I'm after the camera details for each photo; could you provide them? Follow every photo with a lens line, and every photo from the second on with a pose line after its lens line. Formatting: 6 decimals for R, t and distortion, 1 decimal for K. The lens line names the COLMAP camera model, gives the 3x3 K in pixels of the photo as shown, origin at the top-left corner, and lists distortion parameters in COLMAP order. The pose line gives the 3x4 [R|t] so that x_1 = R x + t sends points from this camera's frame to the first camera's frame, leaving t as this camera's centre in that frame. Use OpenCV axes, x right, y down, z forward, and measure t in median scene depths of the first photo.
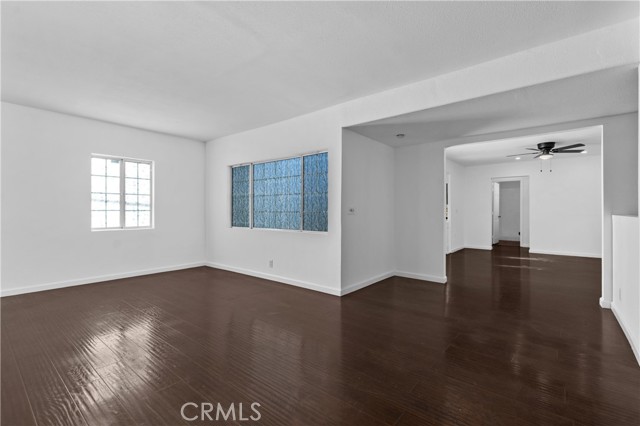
lens RADIAL K [[290.5, 0, 322.2], [0, 290.5, 213.2], [0, 0, 1]] dist [0.002179, 0.000149]
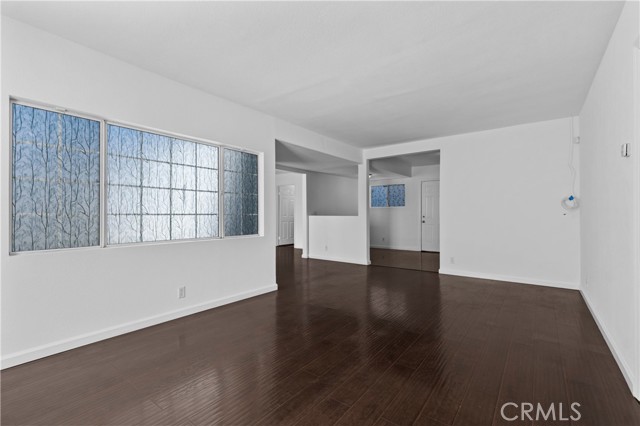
lens RADIAL K [[290.5, 0, 322.4], [0, 290.5, 208.8], [0, 0, 1]] dist [0.002179, 0.000149]
pose [[-0.049317, 0.017991, 0.998621, -0.814434], [0.004041, 0.999833, -0.017813, -0.004388], [-0.998775, 0.003157, -0.049382, 0.675874]]
